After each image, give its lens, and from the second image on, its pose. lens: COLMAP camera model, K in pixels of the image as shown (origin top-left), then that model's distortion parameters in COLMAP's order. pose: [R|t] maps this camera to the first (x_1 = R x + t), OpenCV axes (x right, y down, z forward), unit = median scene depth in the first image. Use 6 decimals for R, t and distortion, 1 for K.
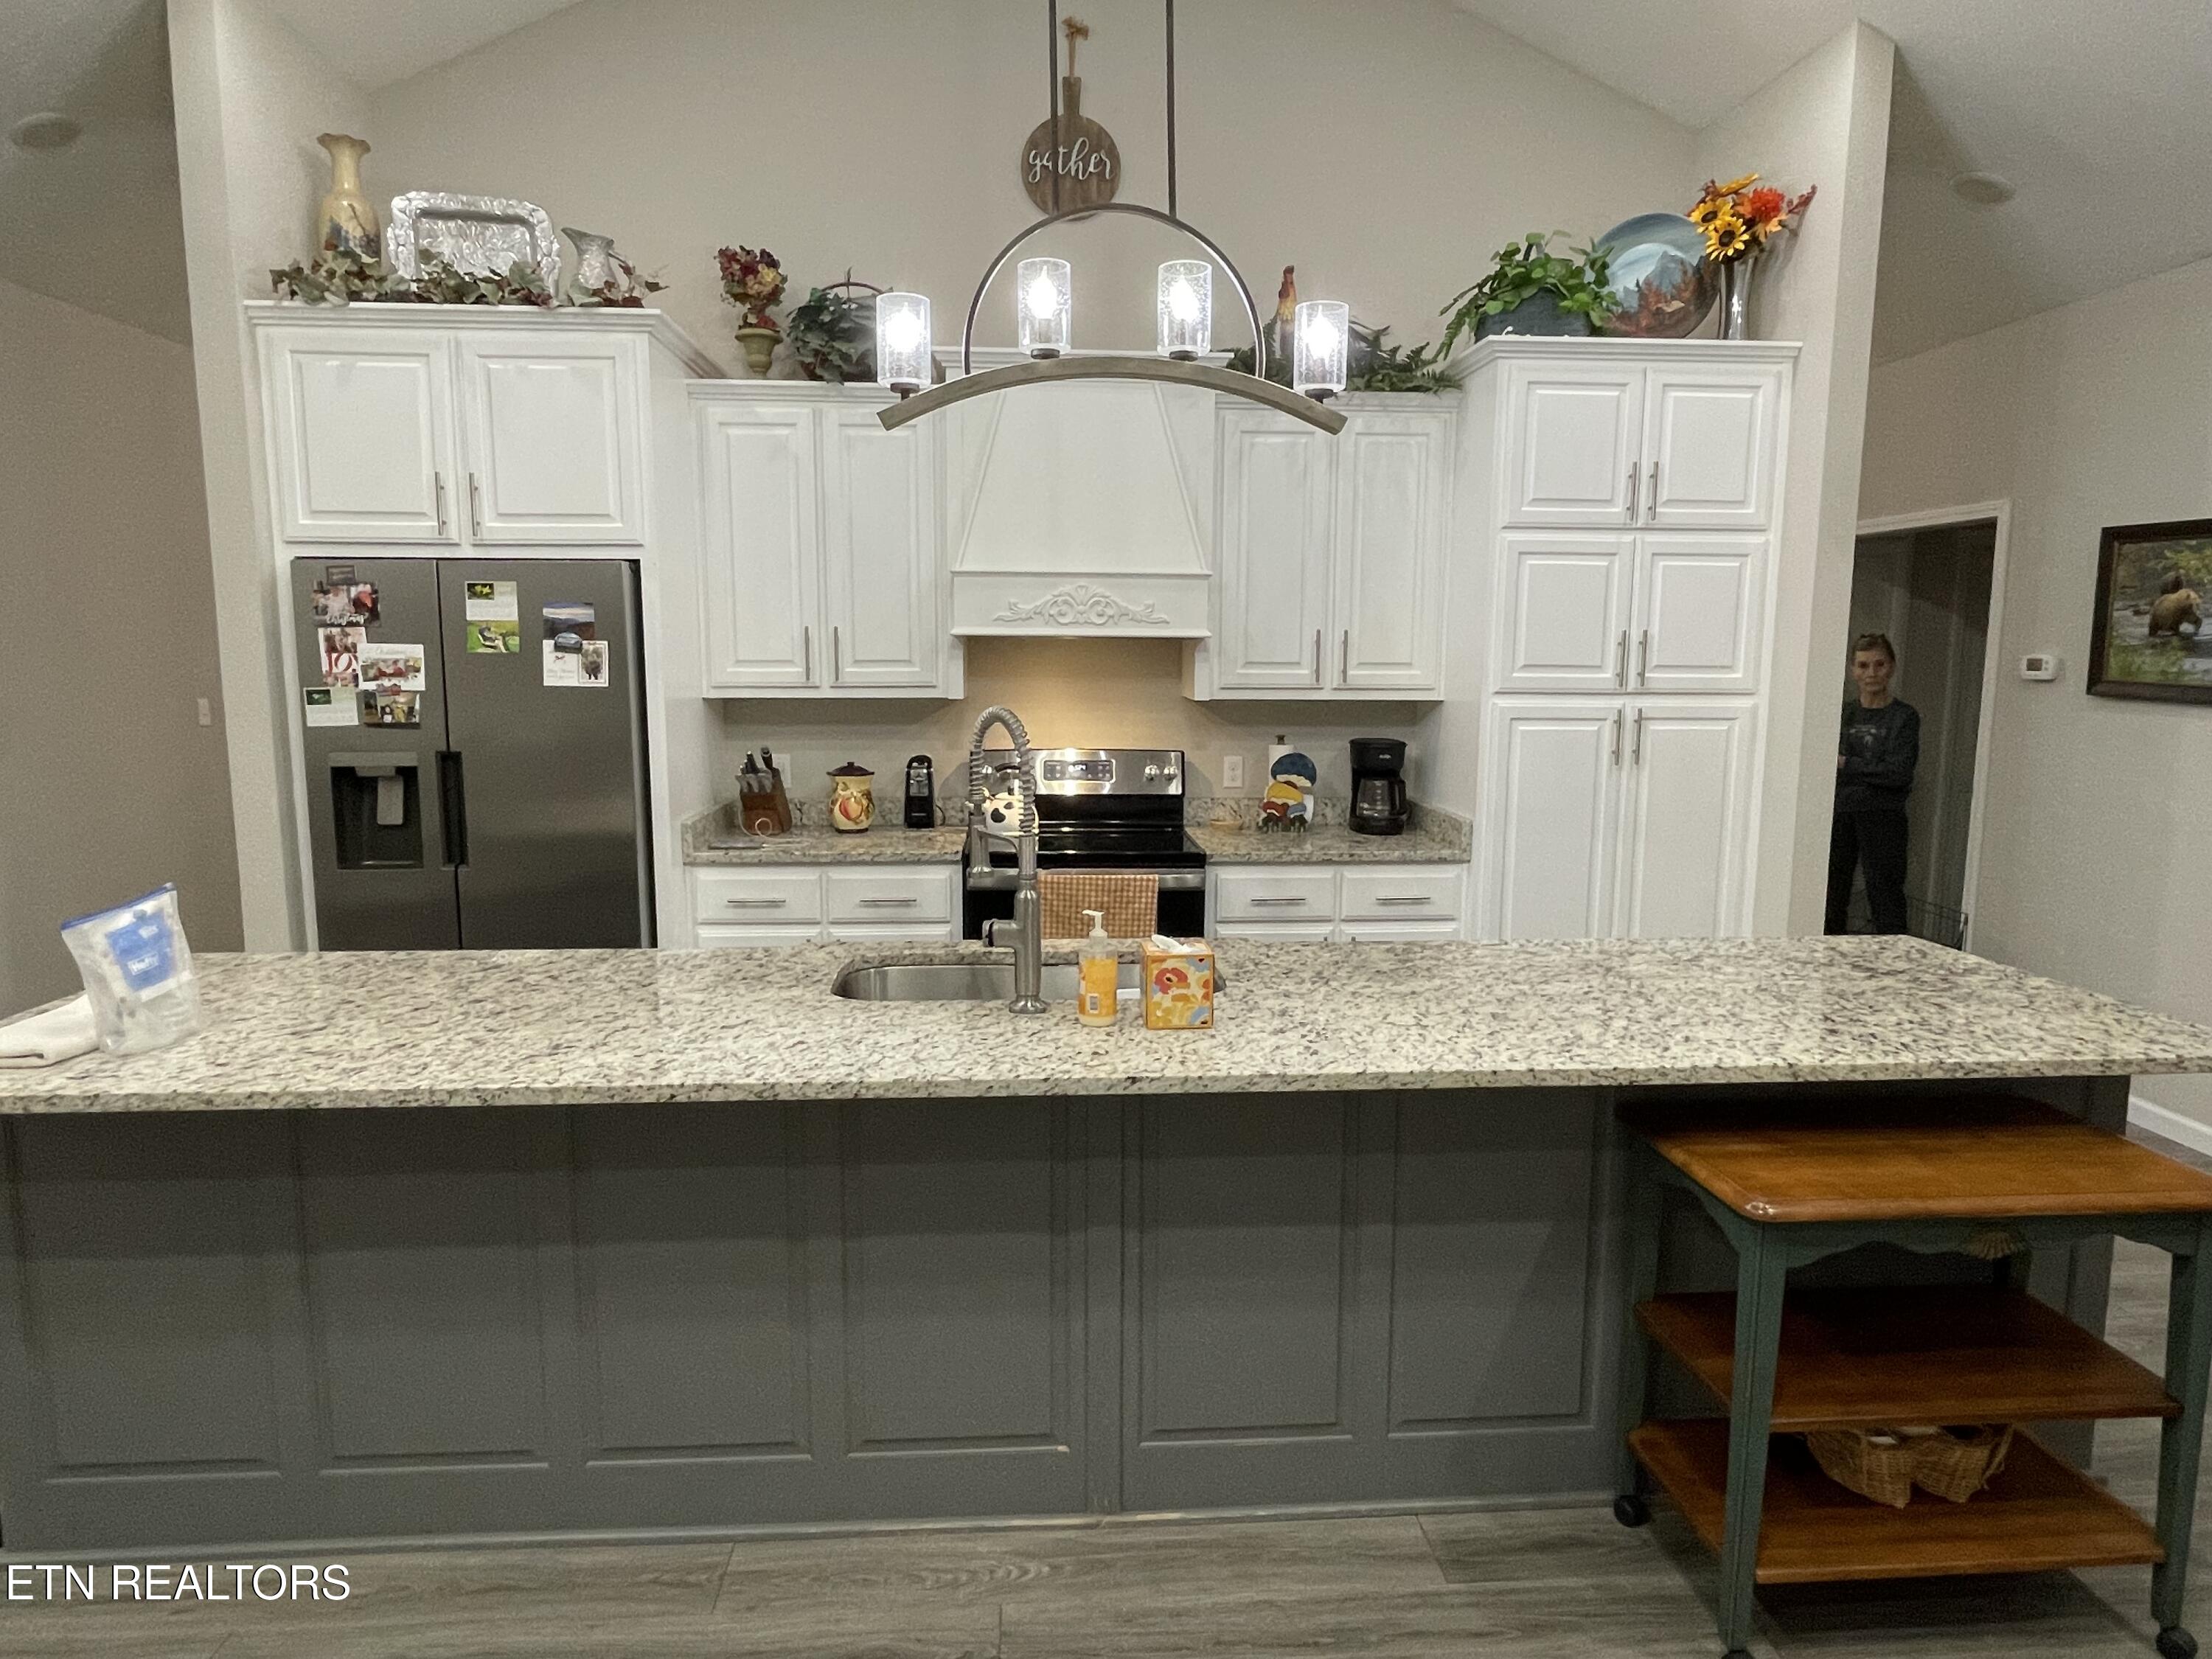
lens RADIAL K [[1293.4, 0, 1112.2], [0, 1293.4, 823.2], [0, 0, 1]] dist [-0.006223, 0.001734]
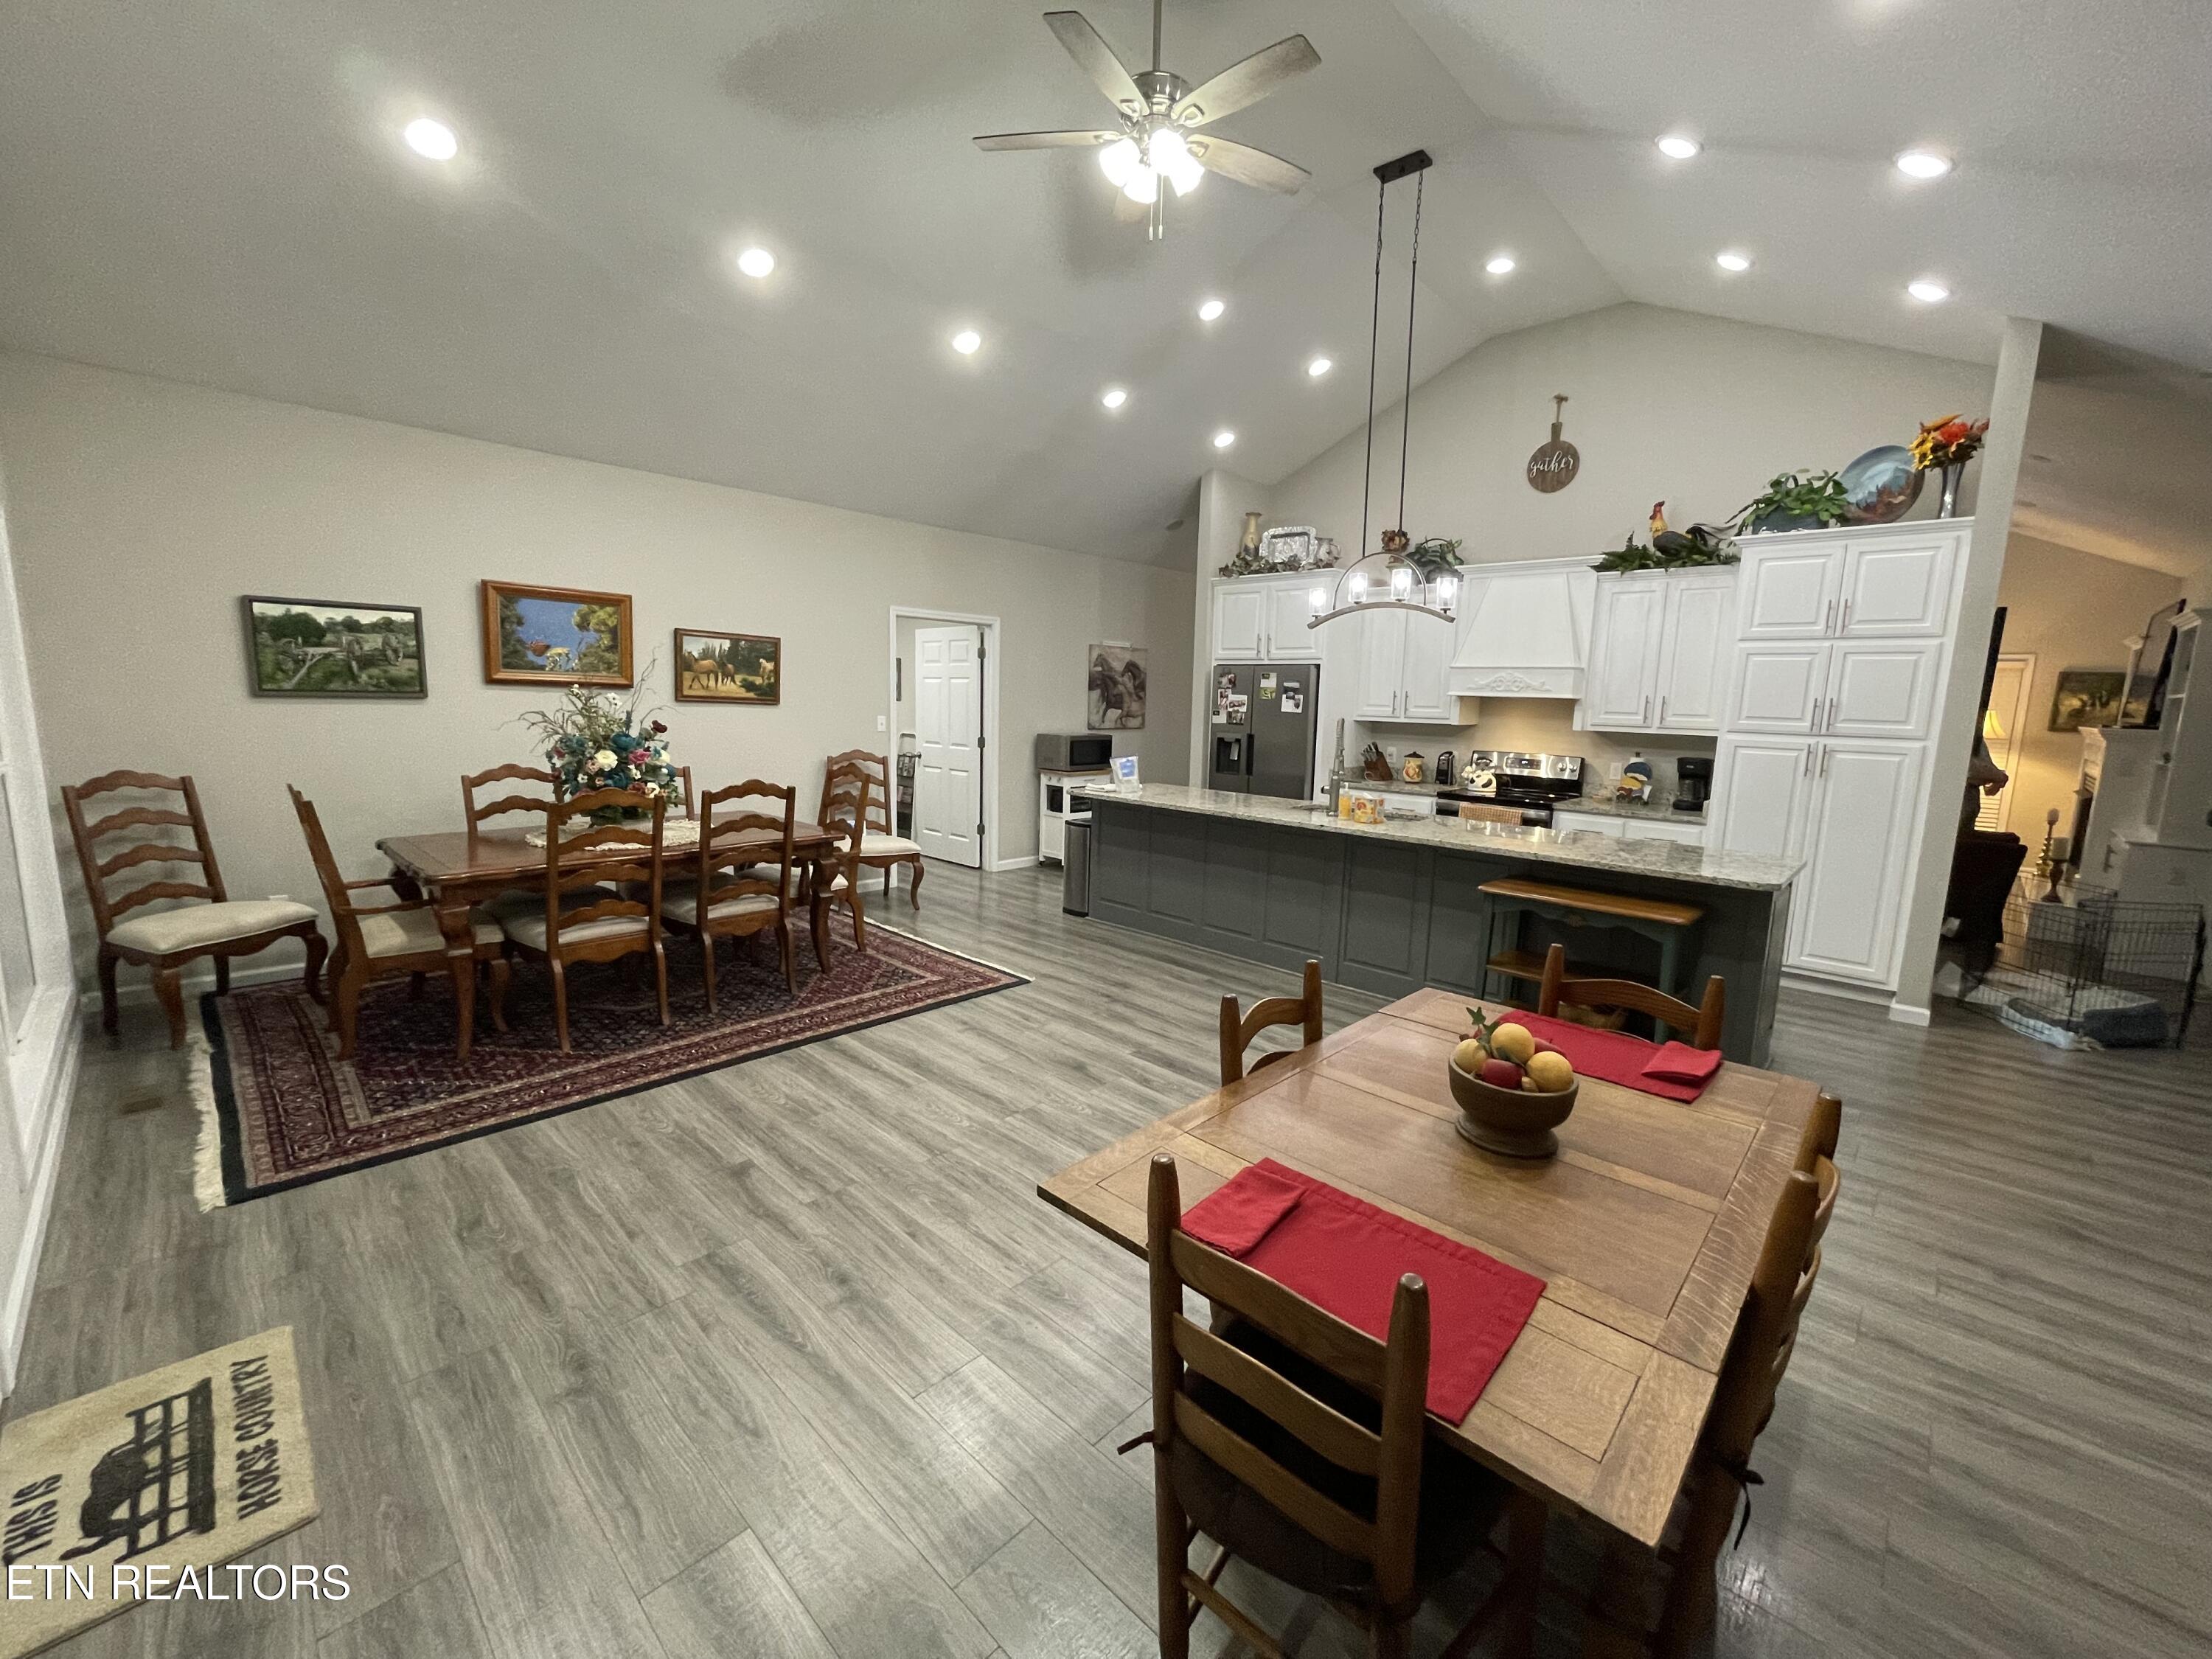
lens RADIAL K [[897.7, 0, 1106.9], [0, 897.7, 814.6], [0, 0, 1]] dist [-0.000773, 0.000207]
pose [[0.671810, 0.111558, -0.732275, 0.674637], [-0.122143, 0.991745, 0.039029, 0.074592], [0.730584, 0.063222, 0.679890, -0.498414]]
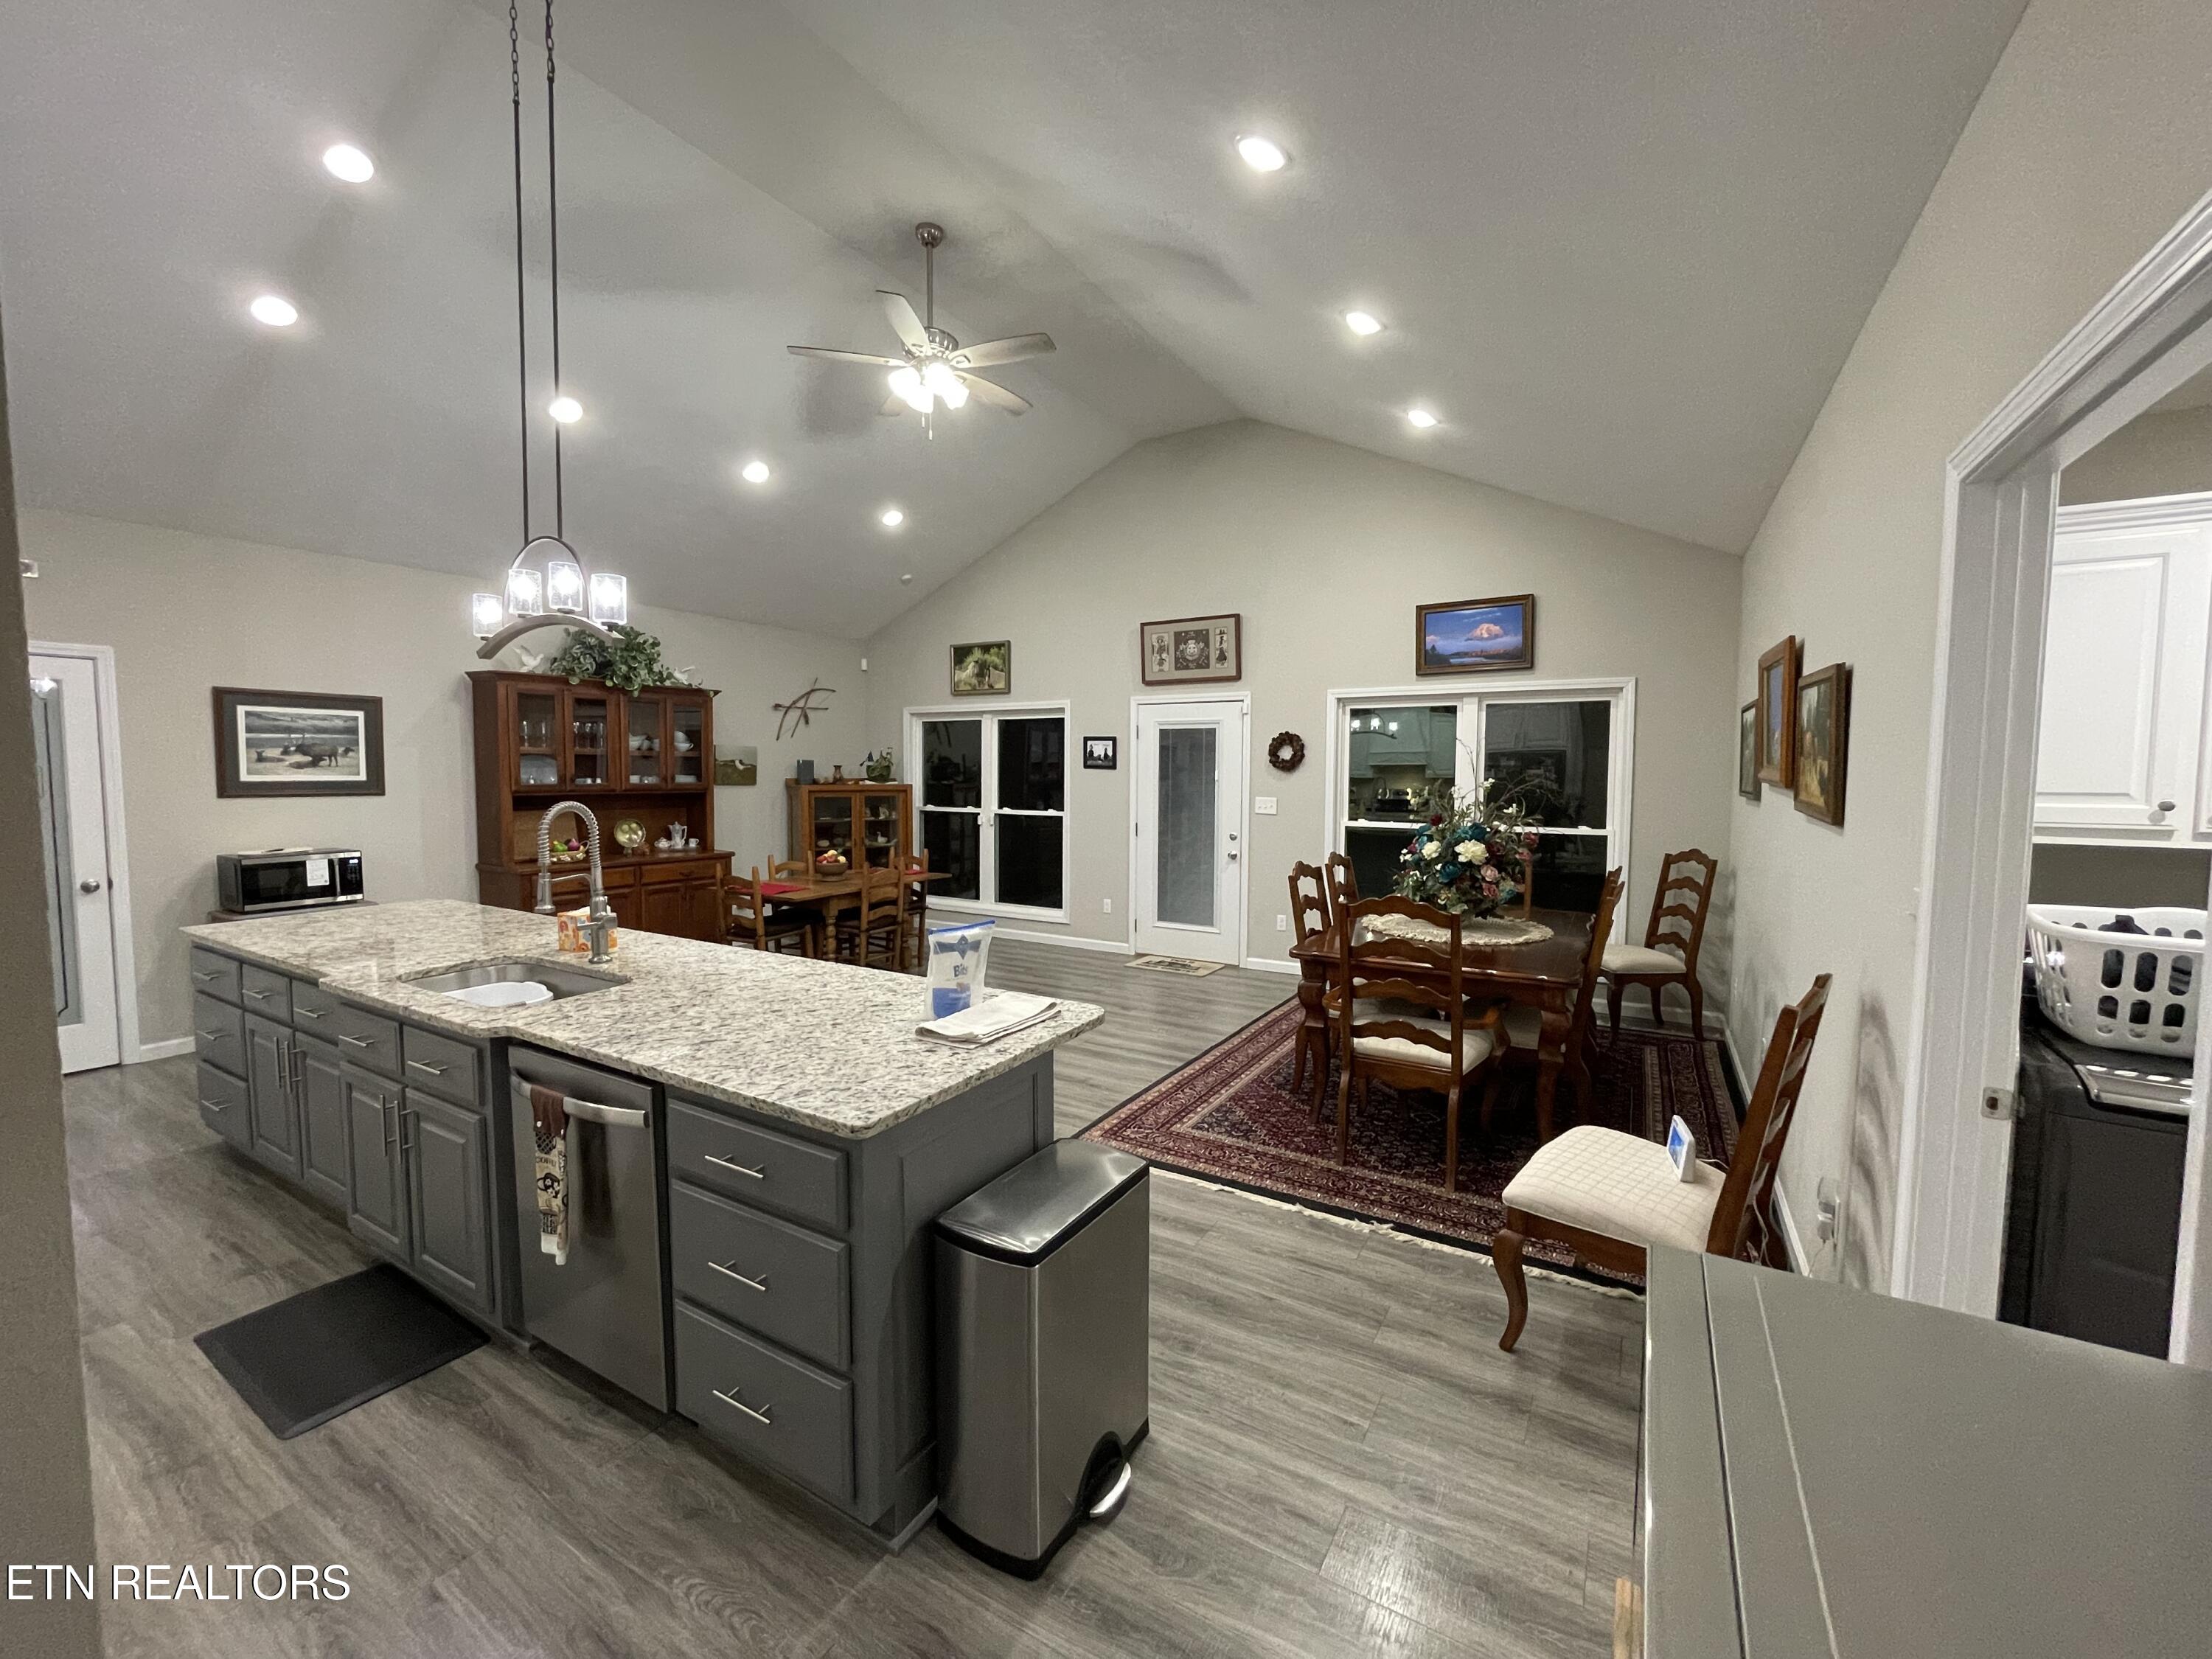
lens RADIAL K [[897.7, 0, 1098.0], [0, 897.7, 824.3], [0, 0, 1]] dist [-0.000773, 0.000207]
pose [[-0.814674, -0.048161, 0.577916, -0.899682], [0.069598, 0.981223, 0.179882, -0.151072], [-0.575728, 0.186767, -0.796025, 1.016682]]
